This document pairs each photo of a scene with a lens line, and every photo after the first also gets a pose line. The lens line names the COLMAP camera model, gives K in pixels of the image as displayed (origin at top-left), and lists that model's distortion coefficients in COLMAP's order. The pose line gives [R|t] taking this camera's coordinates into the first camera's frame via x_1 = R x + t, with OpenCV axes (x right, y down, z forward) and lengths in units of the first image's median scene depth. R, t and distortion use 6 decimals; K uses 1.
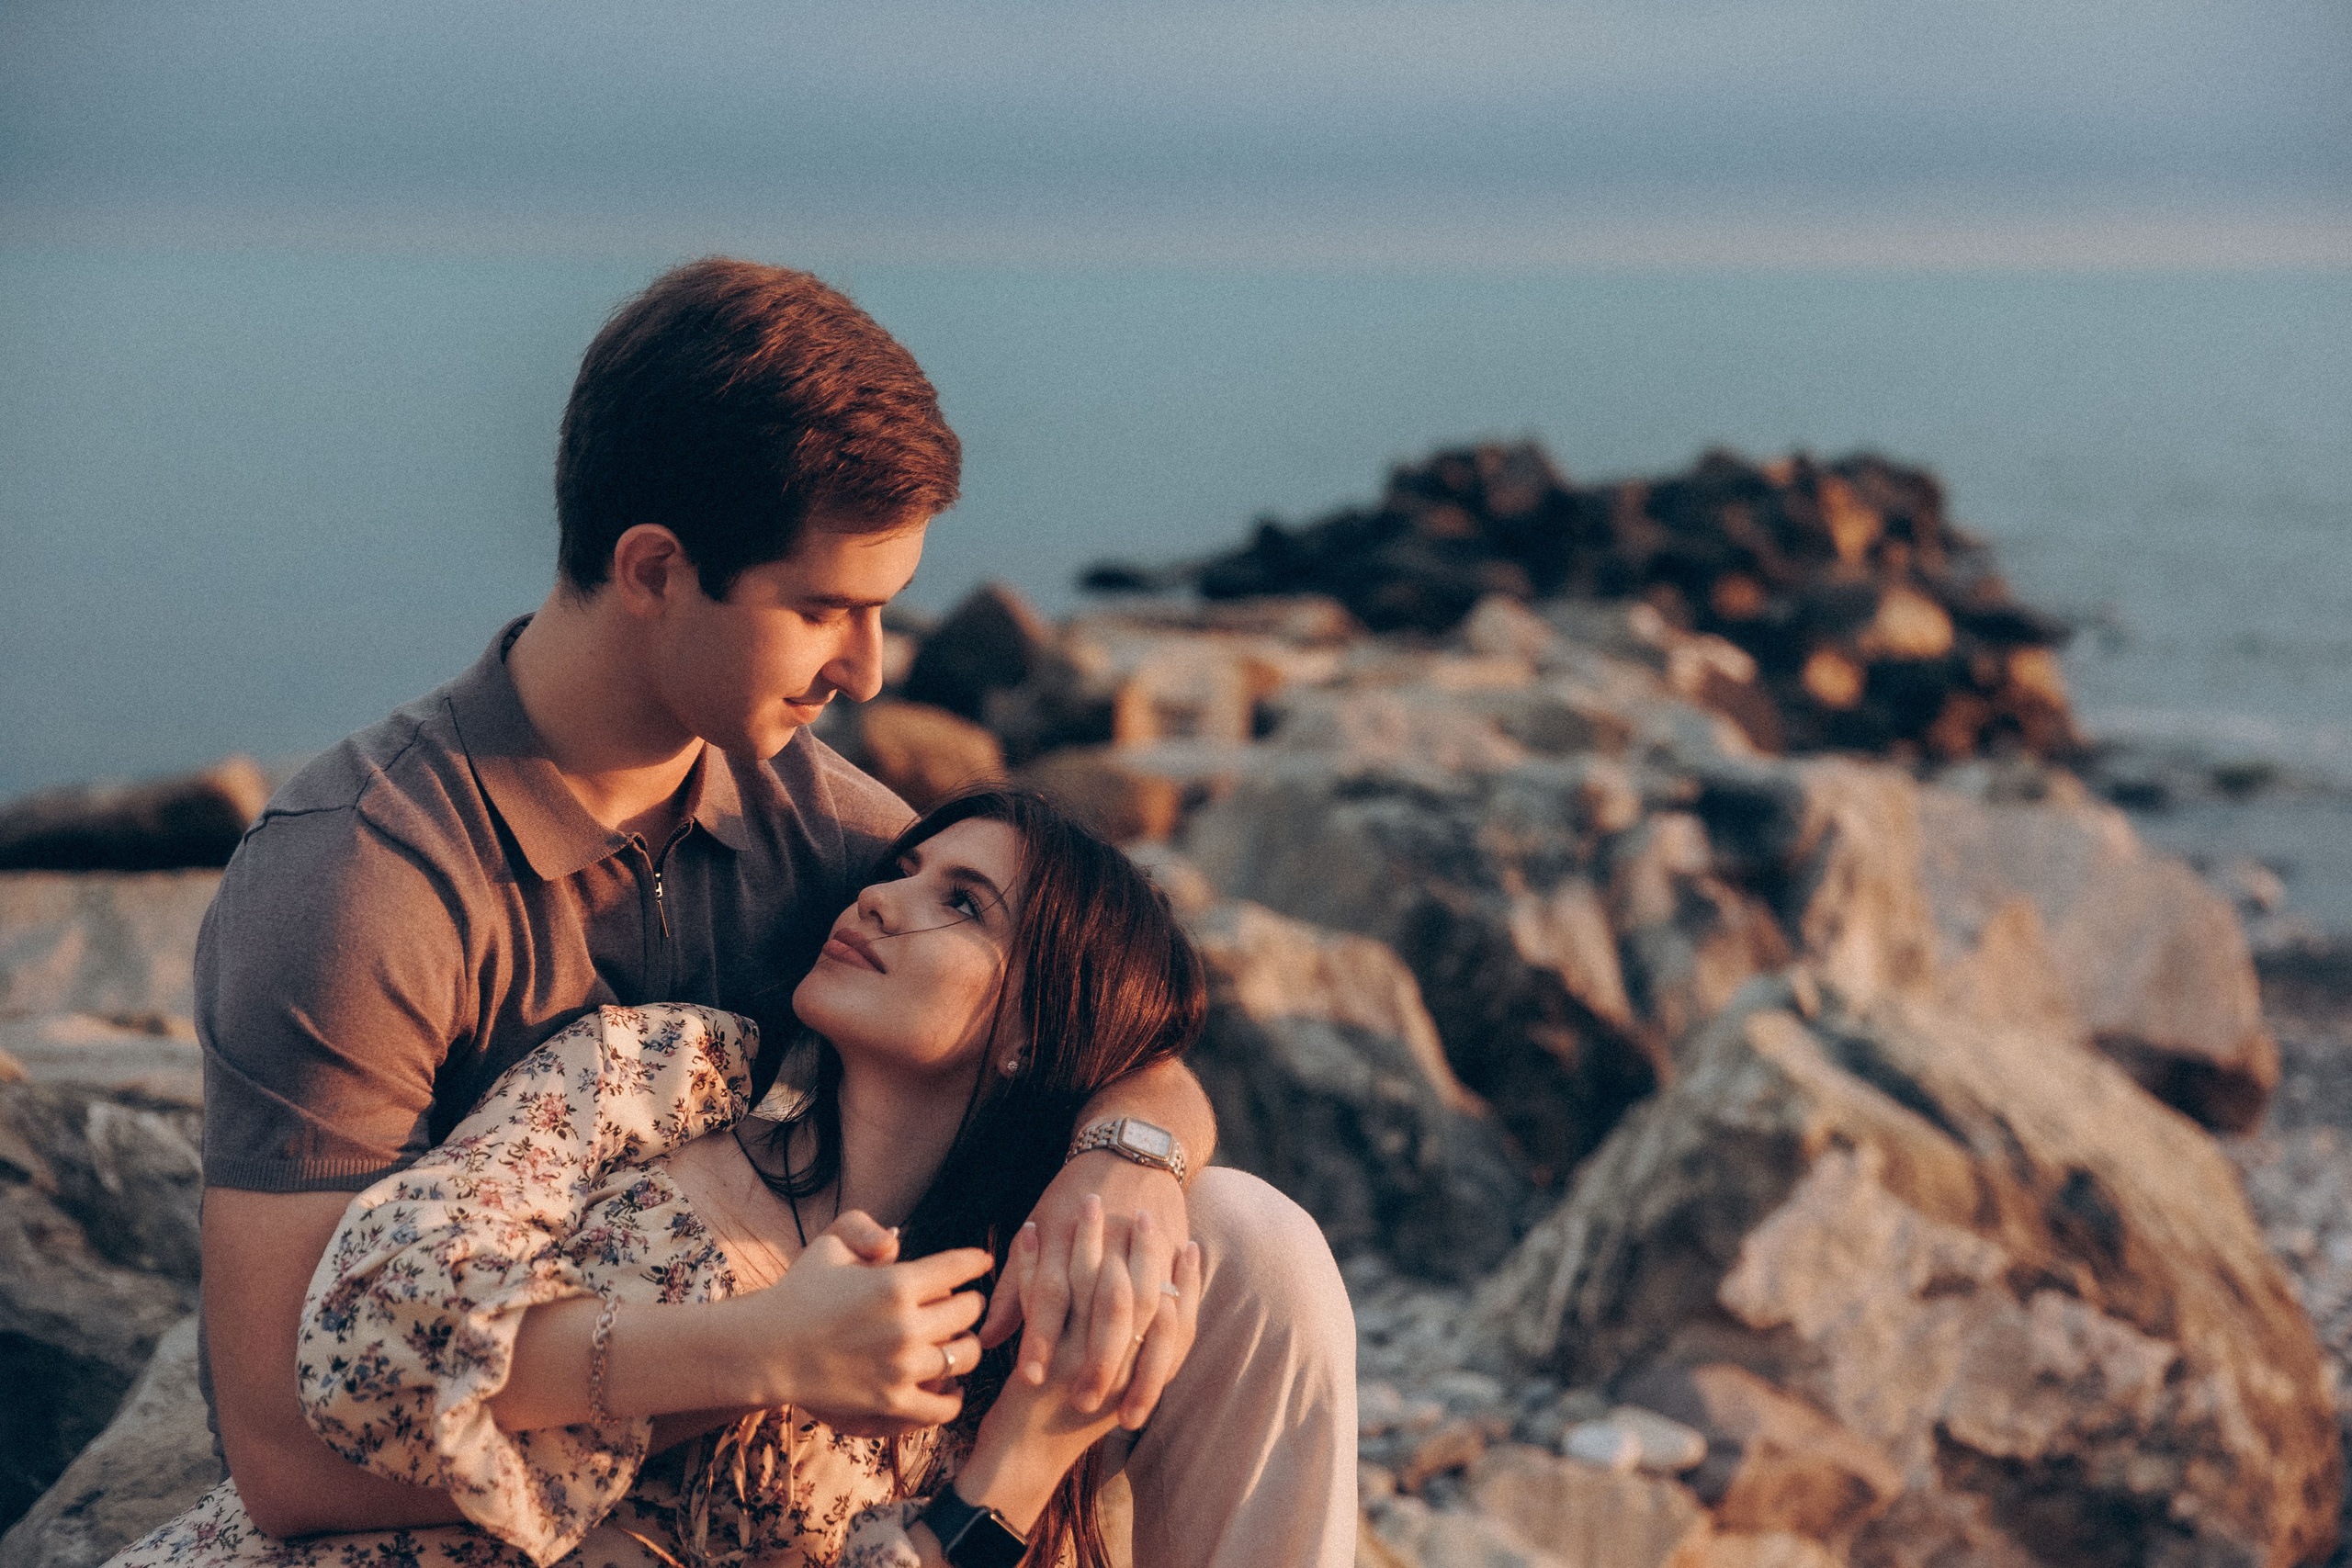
lens RADIAL K [[3588.9, 0, 1239.2], [0, 3588.9, 755.4], [0, 0, 1]] dist [0.152072, 0.002635]
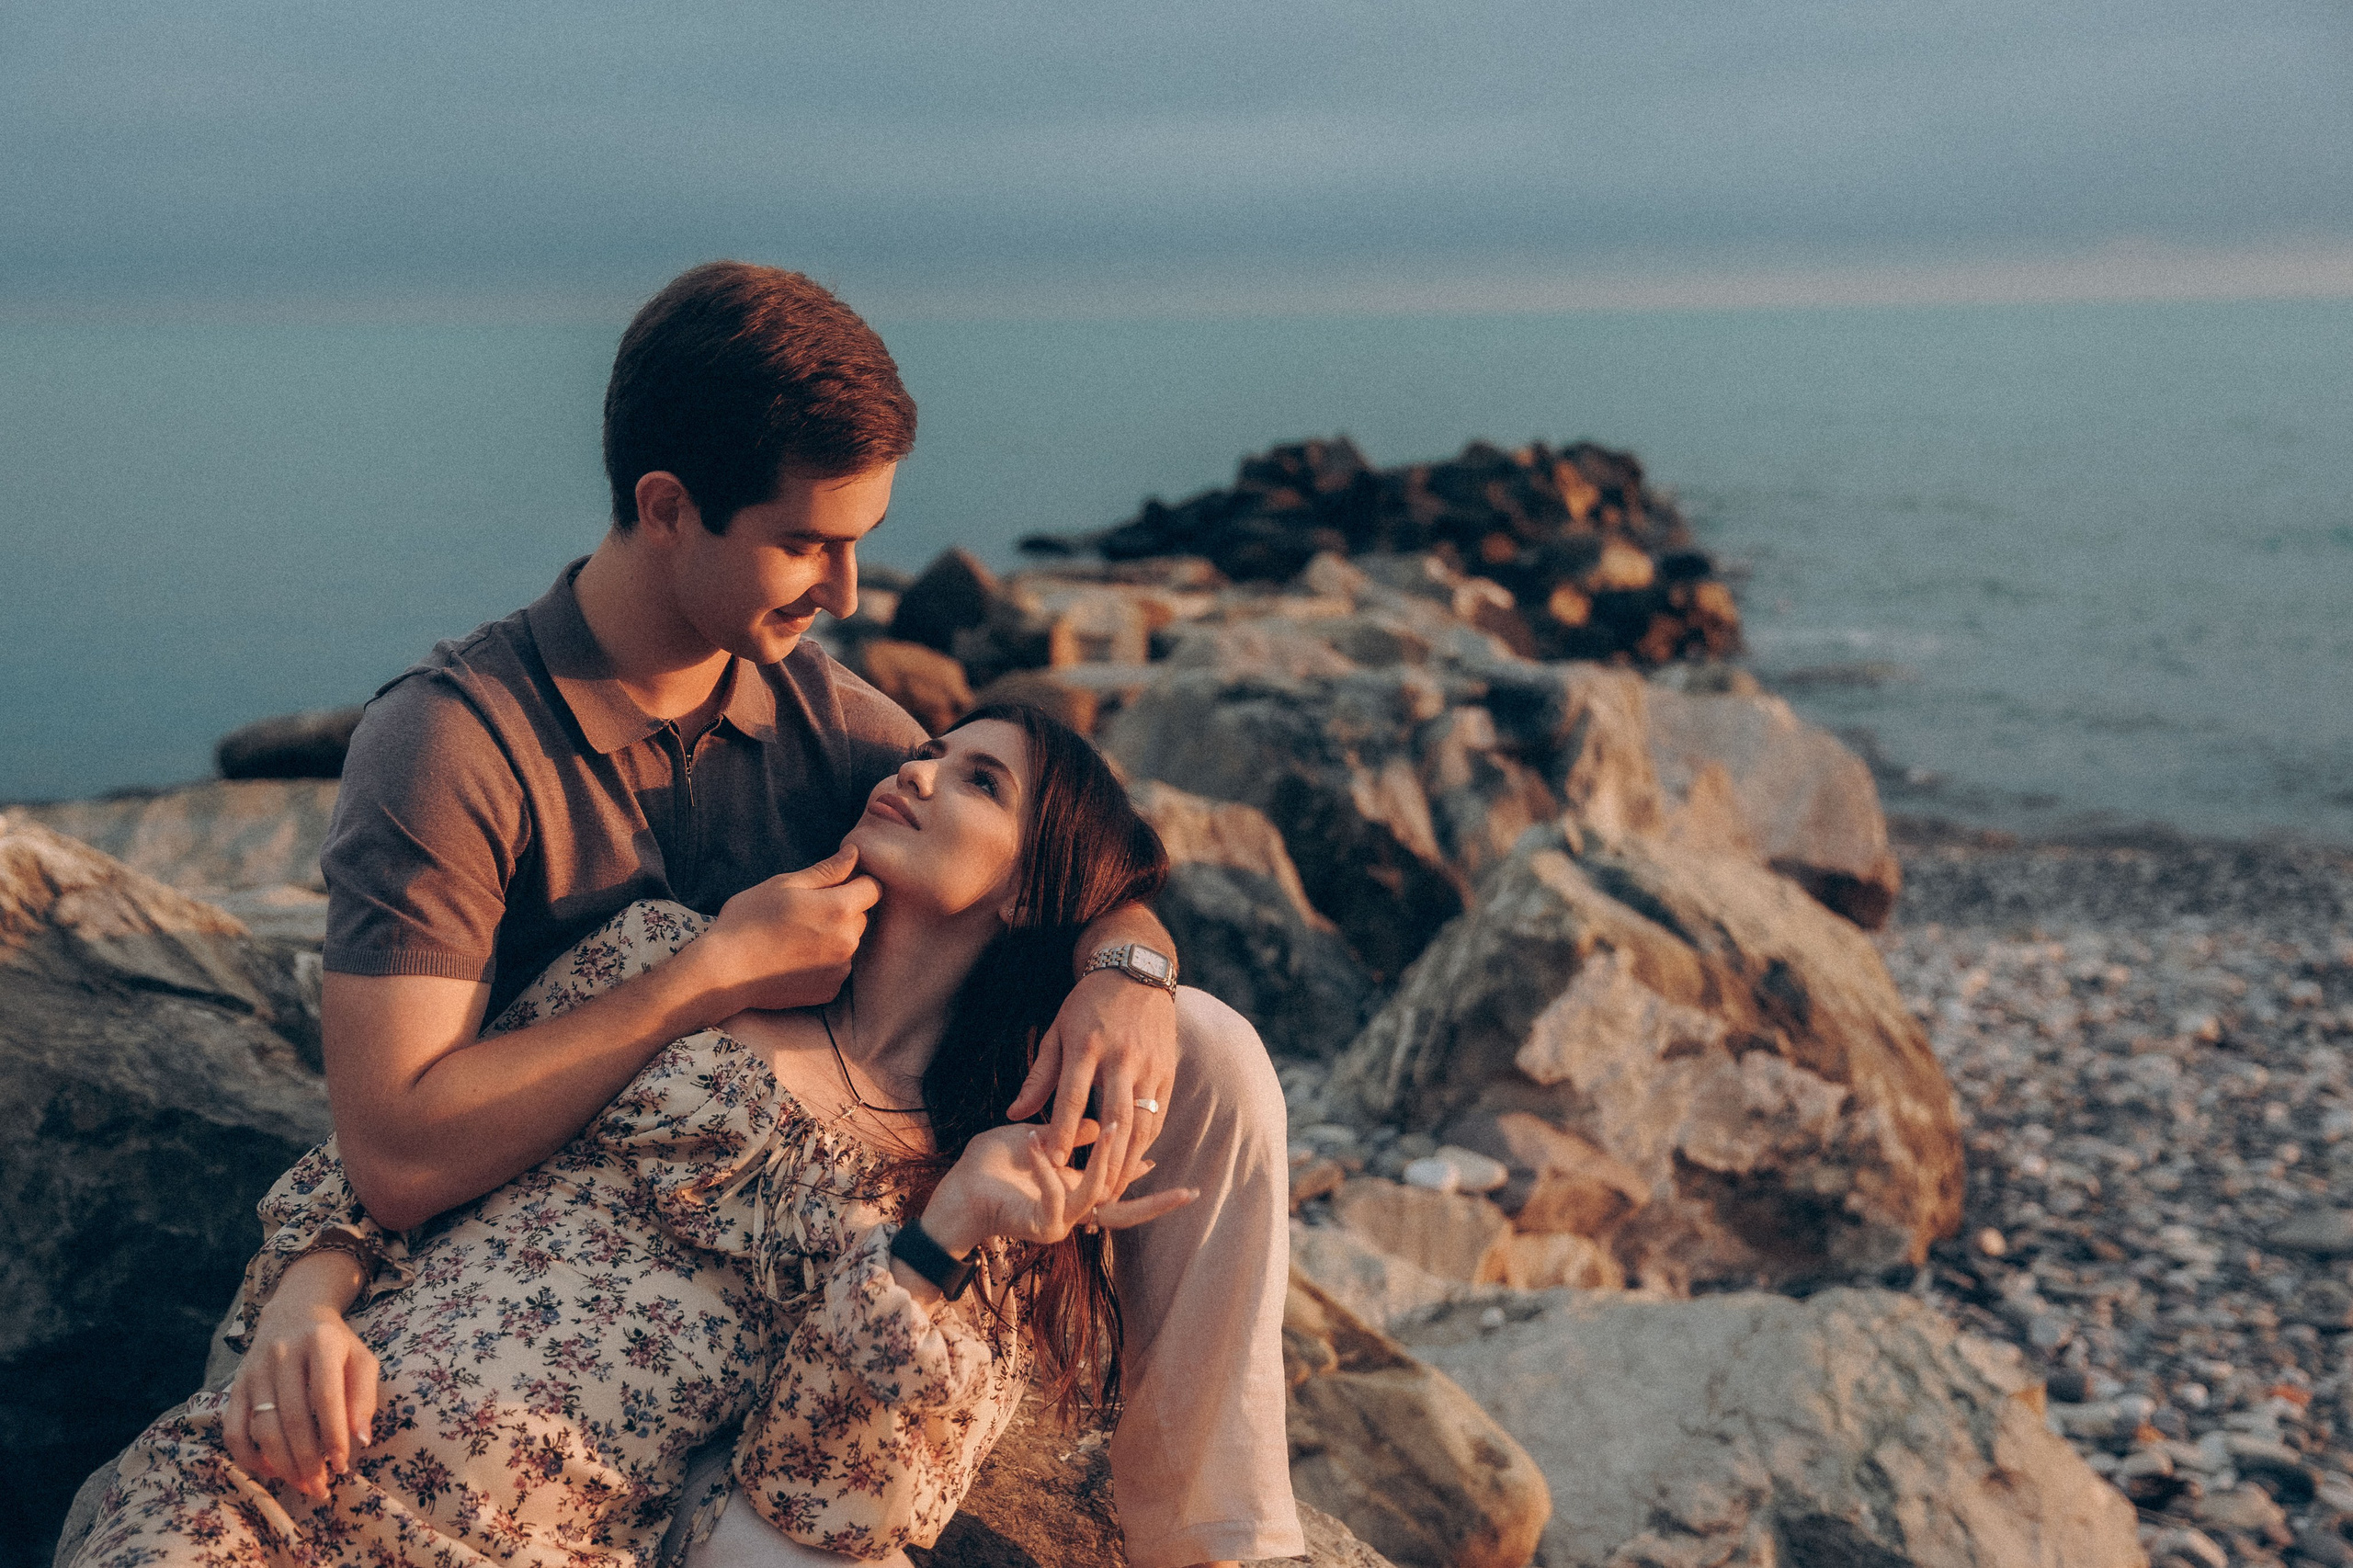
lens RADIAL K [[2613.0, 0, 1176.9], [0, 2613.0, 752.9], [0, 0, 1]] dist [0.015683, 0.062656]
pose [[0.999567, -0.025094, 0.015355, -0.005248], [0.024615, 0.999228, 0.030611, 0.001217], [-0.016111, -0.030220, 0.999413, 0.027542]]
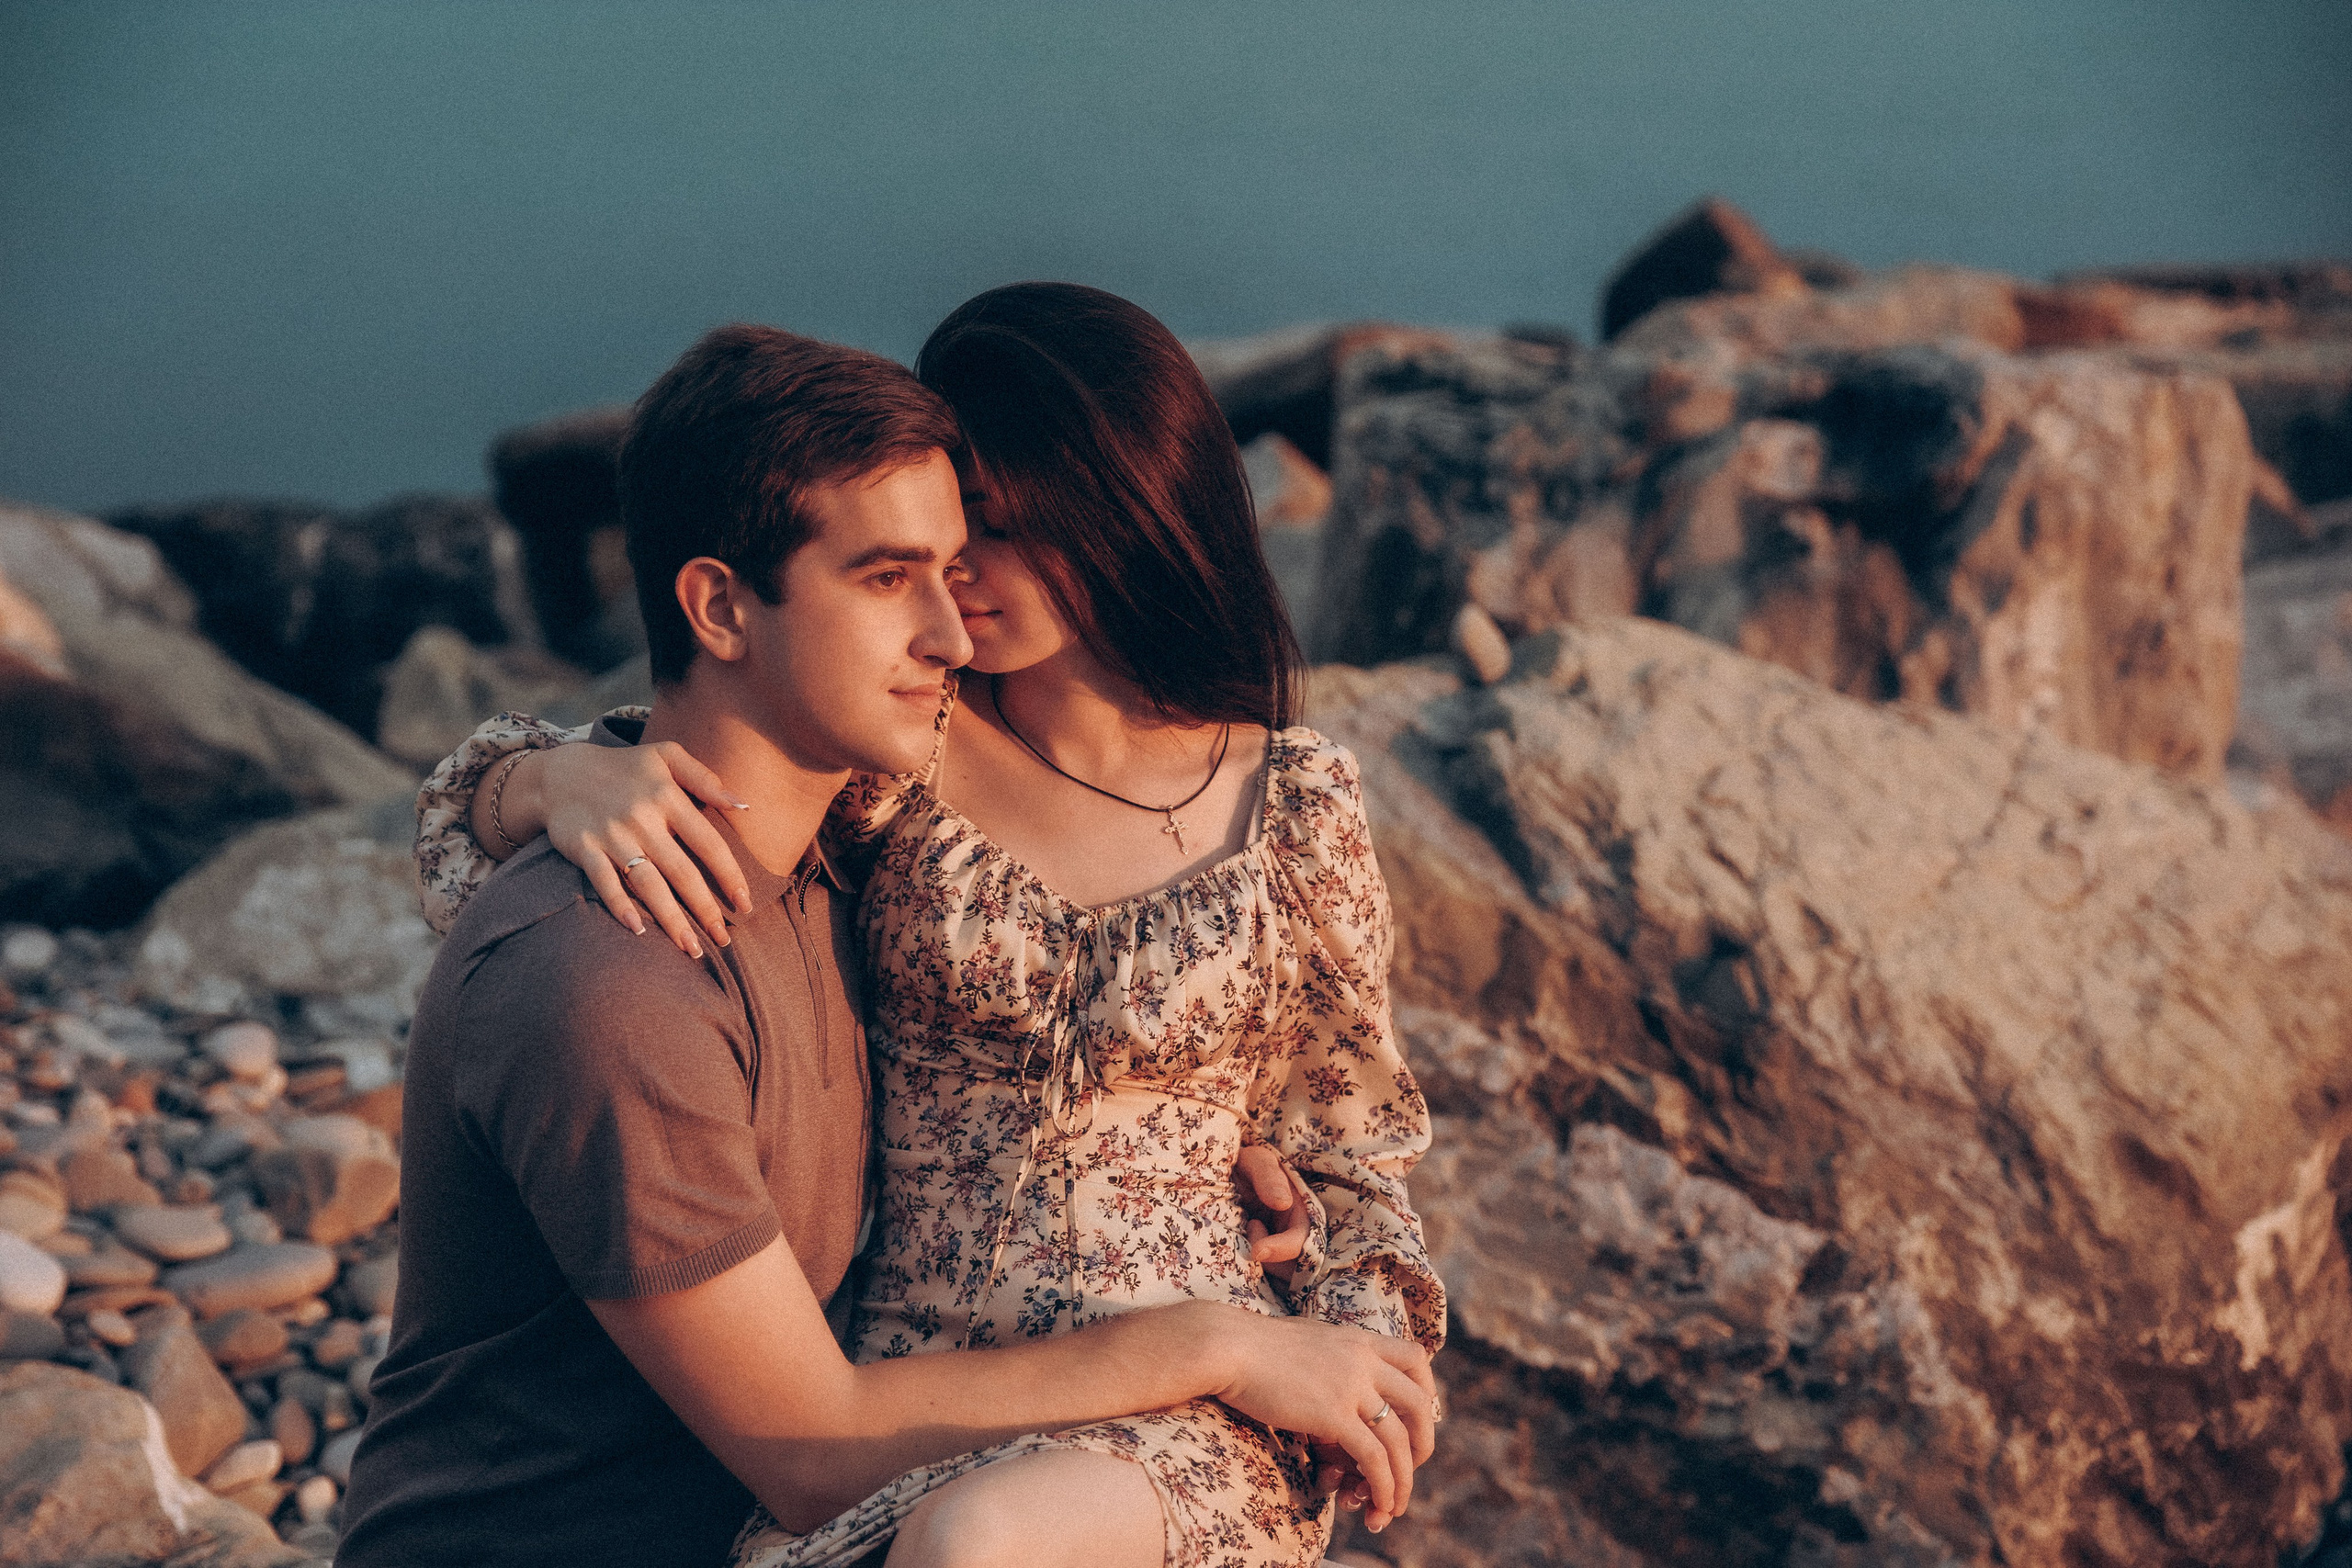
lens RADIAL K [[3588.9, 0, 1239.2], [0, 3588.9, 755.4], [0, 0, 1]] dist [0.152072, 0.002635]
pose [[0.916643, 0.059888, -0.395195, 0.380713], [-0.030106, 0.996248, 0.081141, 0.034673], [0.398571, -0.062479, 0.915007, 0.388428]]
